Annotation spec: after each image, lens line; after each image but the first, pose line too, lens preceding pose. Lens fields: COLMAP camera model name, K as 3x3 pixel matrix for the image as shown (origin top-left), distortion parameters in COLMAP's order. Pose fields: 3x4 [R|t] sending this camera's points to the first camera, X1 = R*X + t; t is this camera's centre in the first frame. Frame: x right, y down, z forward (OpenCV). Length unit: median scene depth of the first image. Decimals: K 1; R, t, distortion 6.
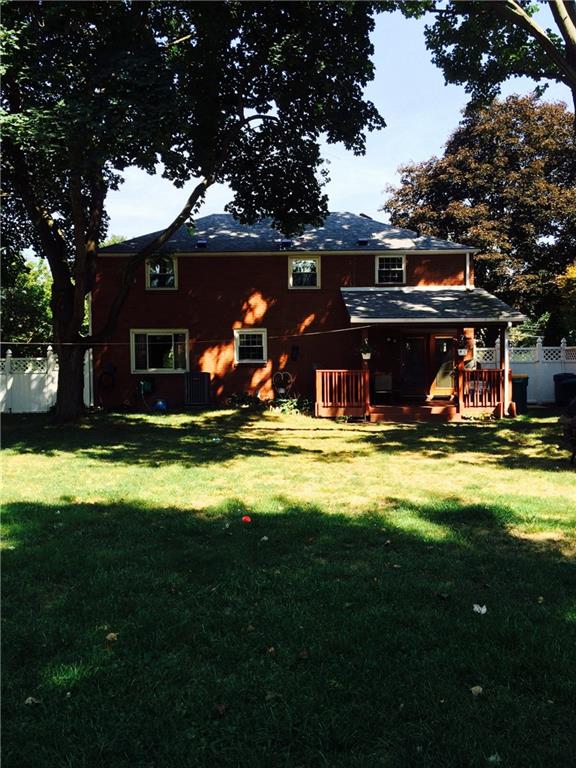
lens RADIAL K [[646.7, 0, 288.0], [0, 646.7, 384.0], [0, 0, 1]] dist [0.007288, -0.011577]
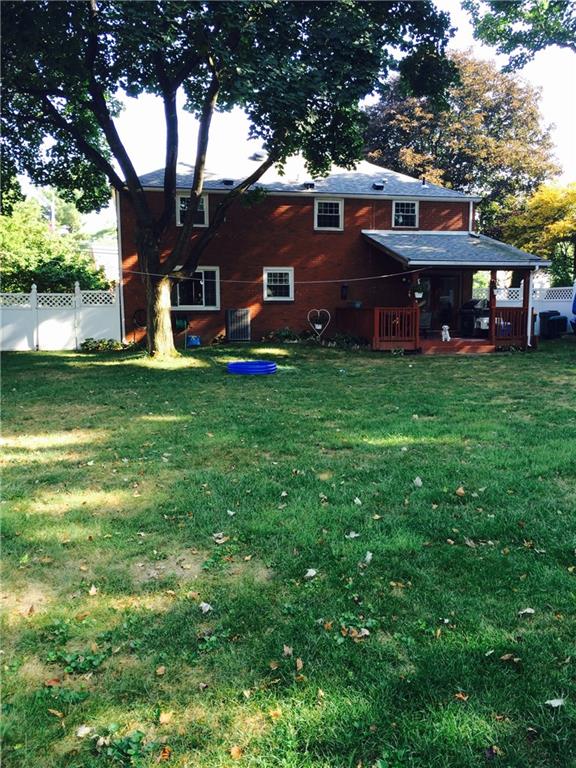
lens RADIAL K [[646.7, 0, 288.0], [0, 646.7, 384.0], [0, 0, 1]] dist [0.007288, -0.011577]
pose [[0.971238, -0.024392, 0.236857, -0.296417], [0.001459, 0.995330, 0.096519, 0.001630], [-0.238105, -0.093398, 0.966738, -0.029189]]
